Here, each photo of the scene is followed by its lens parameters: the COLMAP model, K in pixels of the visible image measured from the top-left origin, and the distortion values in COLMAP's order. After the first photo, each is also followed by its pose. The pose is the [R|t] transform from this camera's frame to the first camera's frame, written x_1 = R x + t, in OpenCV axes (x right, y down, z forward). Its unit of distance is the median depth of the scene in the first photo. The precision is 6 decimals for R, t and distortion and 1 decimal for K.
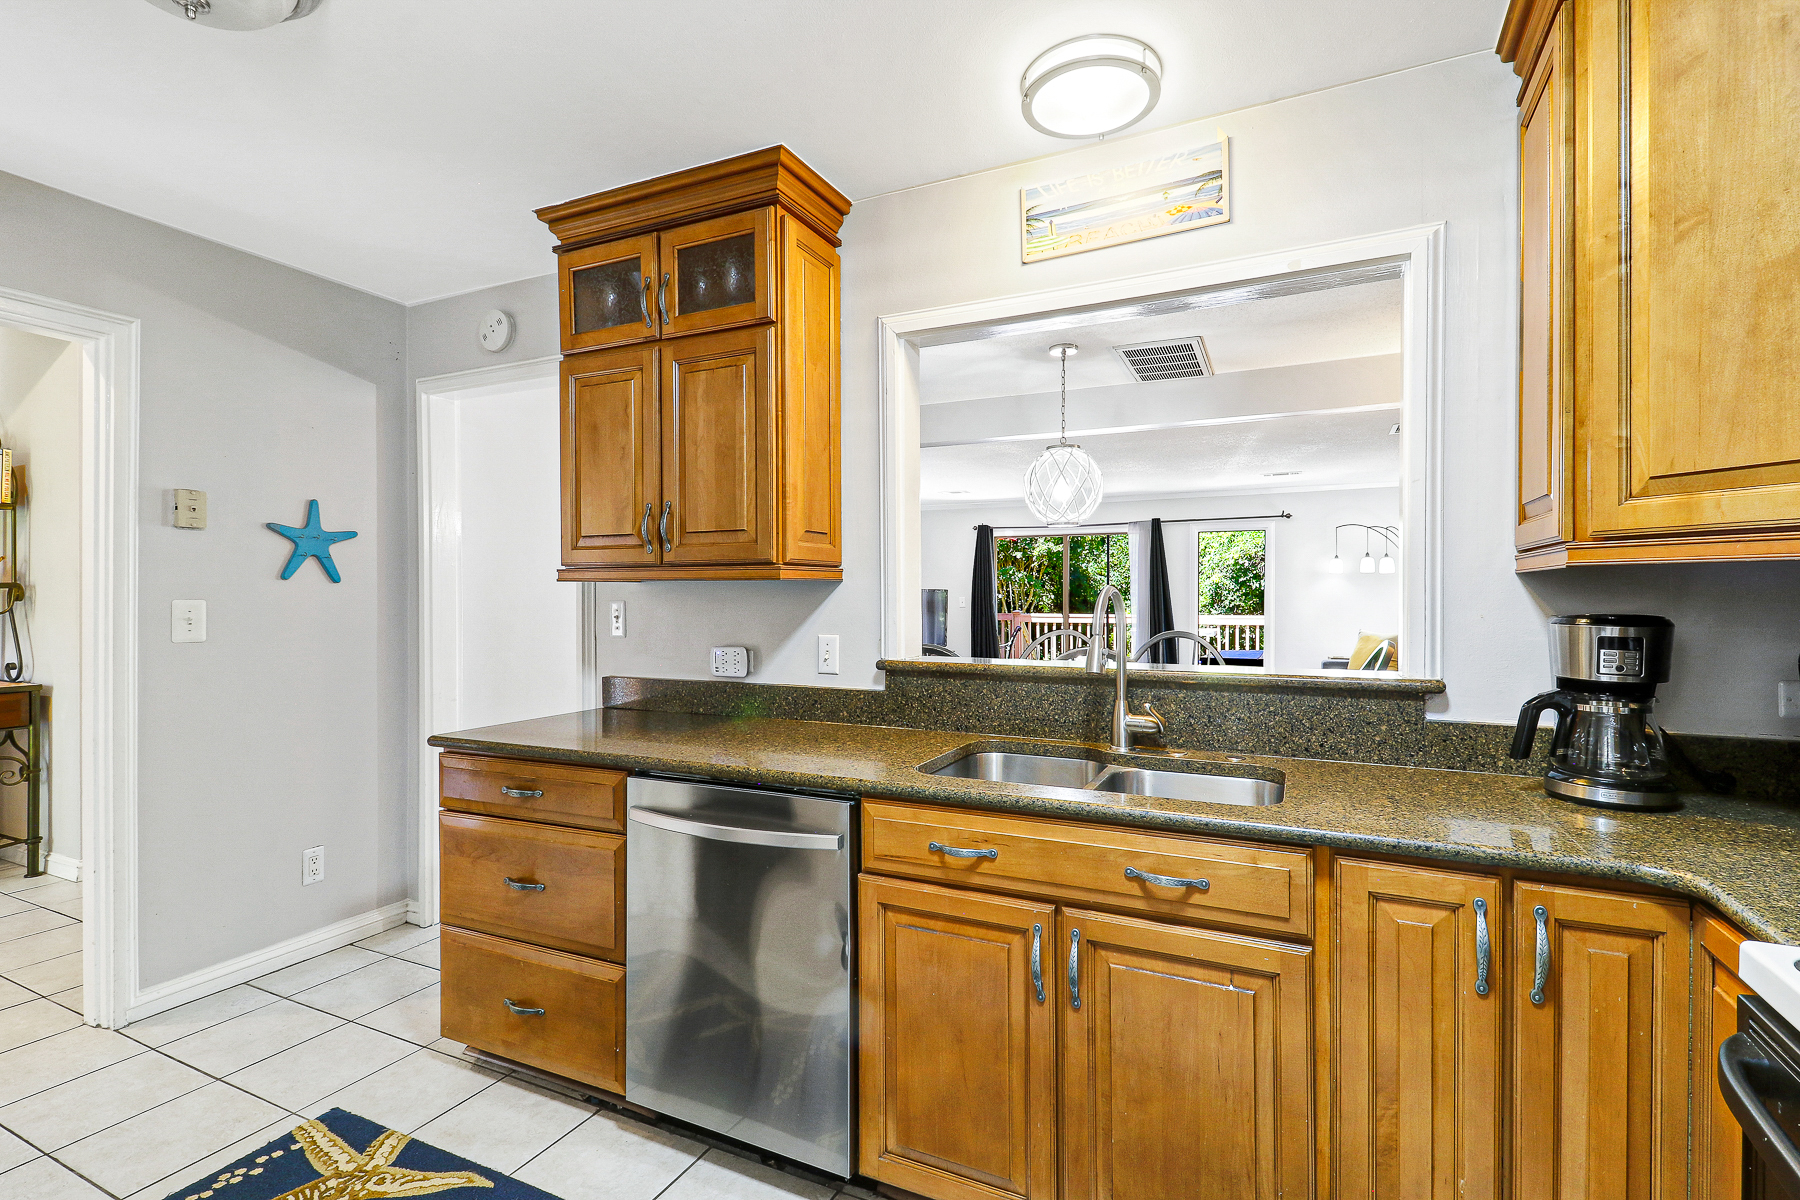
lens RADIAL K [[837.2, 0, 901.2], [0, 837.2, 604.2], [0, 0, 1]] dist [0.014261, -0.006923]
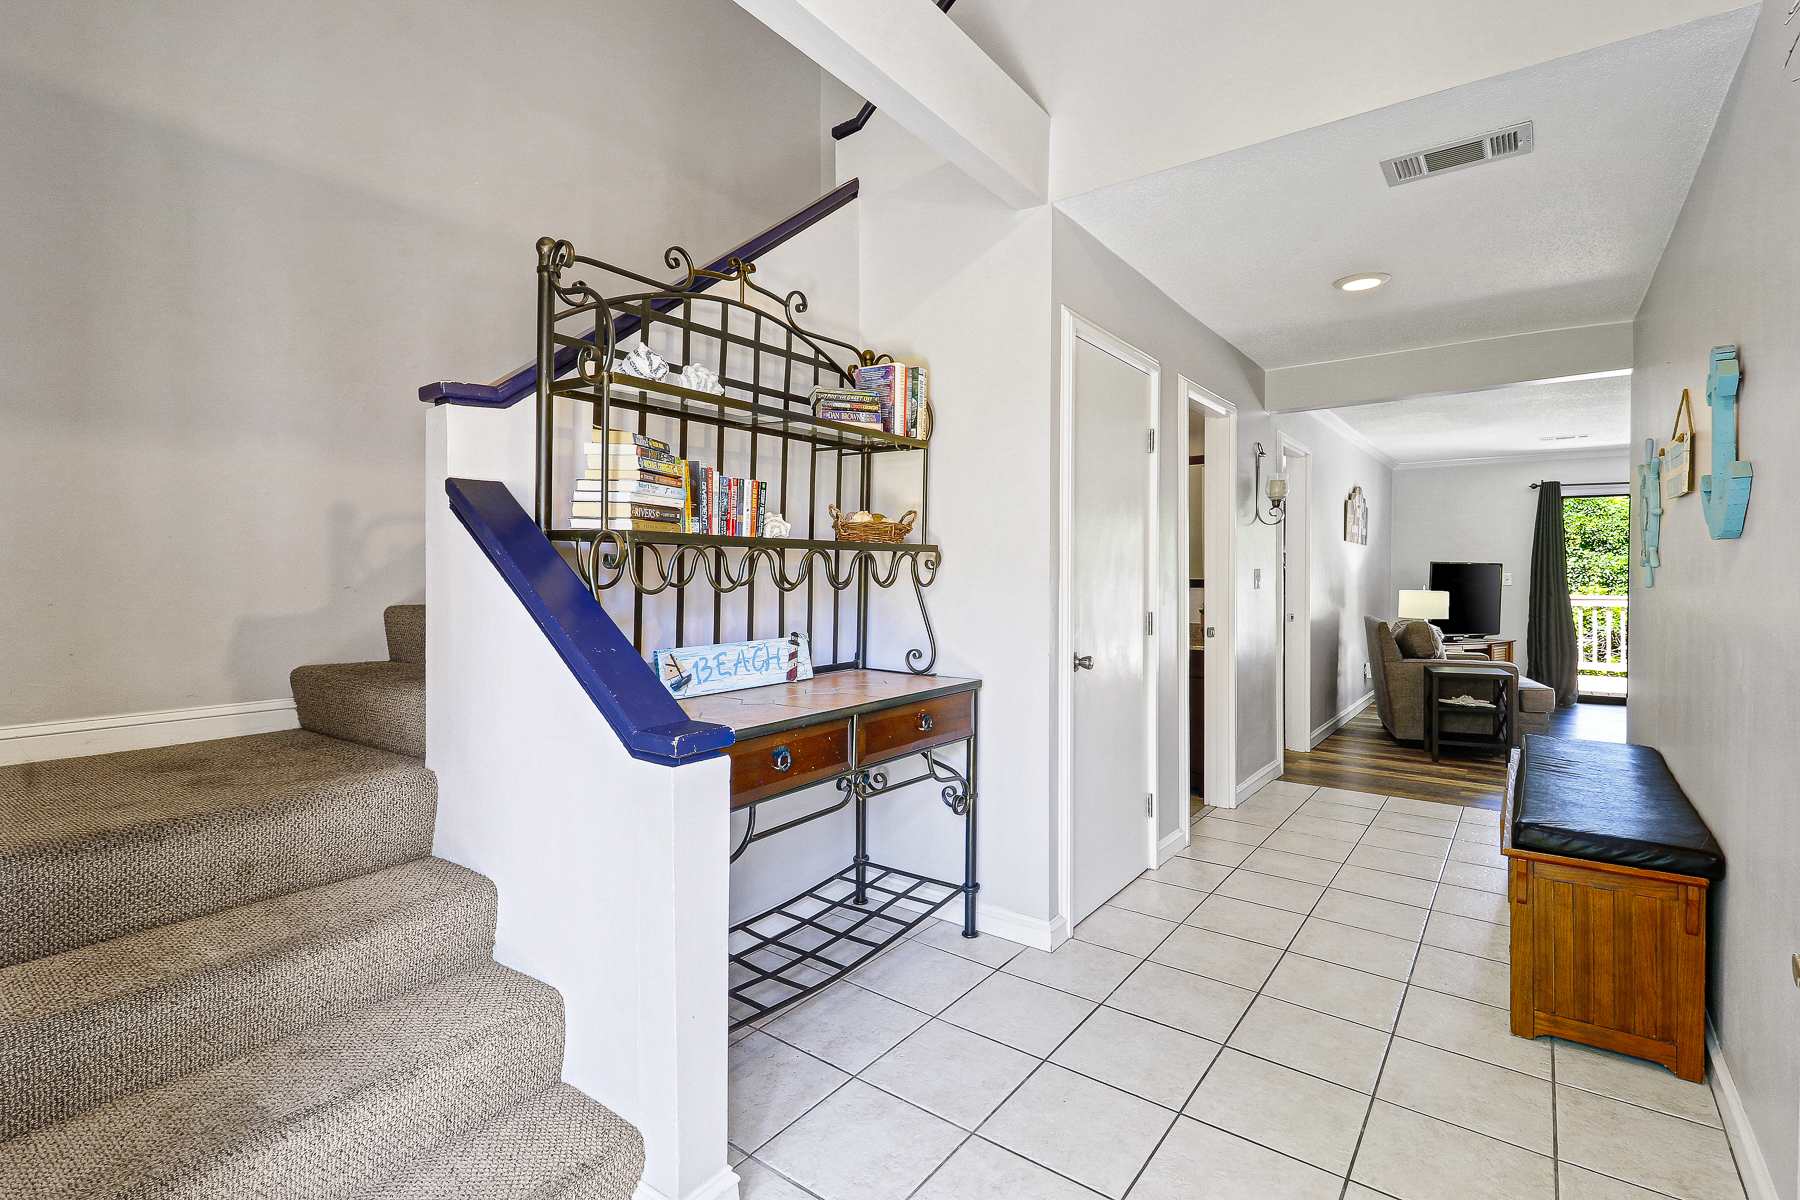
lens RADIAL K [[837.2, 0, 862.9], [0, 837.2, 565.2], [0, 0, 1]] dist [0.014261, -0.006923]
pose [[0.975498, -0.004109, -0.219969, -0.391878], [-0.001572, 0.999670, -0.025645, 0.005641], [0.220001, 0.025363, 0.975170, 0.101963]]
